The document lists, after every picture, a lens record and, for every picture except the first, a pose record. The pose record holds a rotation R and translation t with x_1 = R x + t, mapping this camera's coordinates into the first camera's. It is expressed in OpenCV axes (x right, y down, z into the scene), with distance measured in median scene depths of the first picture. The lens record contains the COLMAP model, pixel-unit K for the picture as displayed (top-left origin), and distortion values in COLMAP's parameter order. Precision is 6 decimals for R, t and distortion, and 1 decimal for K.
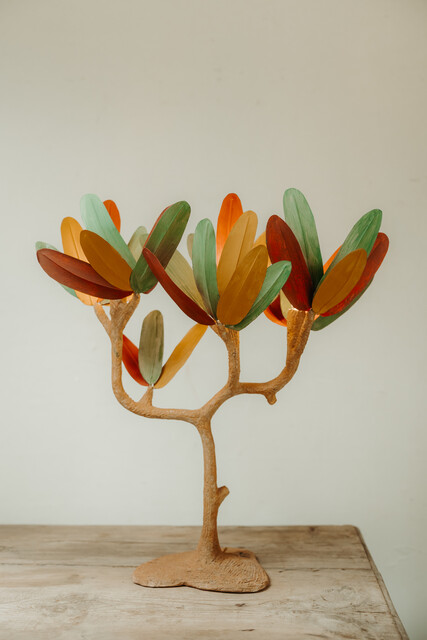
lens RADIAL K [[761.3, 0, 215.5], [0, 761.3, 319.4], [0, 0, 1]] dist [-0.030514, 0.000000]
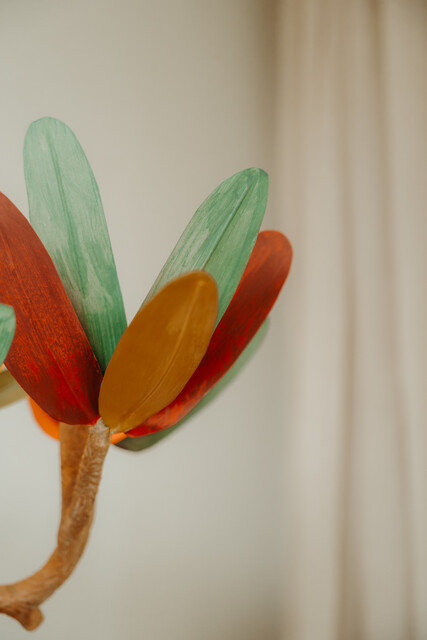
lens RADIAL K [[836.4, 0, 212.7], [0, 836.4, 320.7], [0, 0, 1]] dist [0.003606, 0.000000]
pose [[0.997856, -0.007755, 0.064980, 0.159258], [0.009164, 0.999729, -0.021415, -0.056469], [-0.064796, 0.021965, 0.997657, 0.563435]]
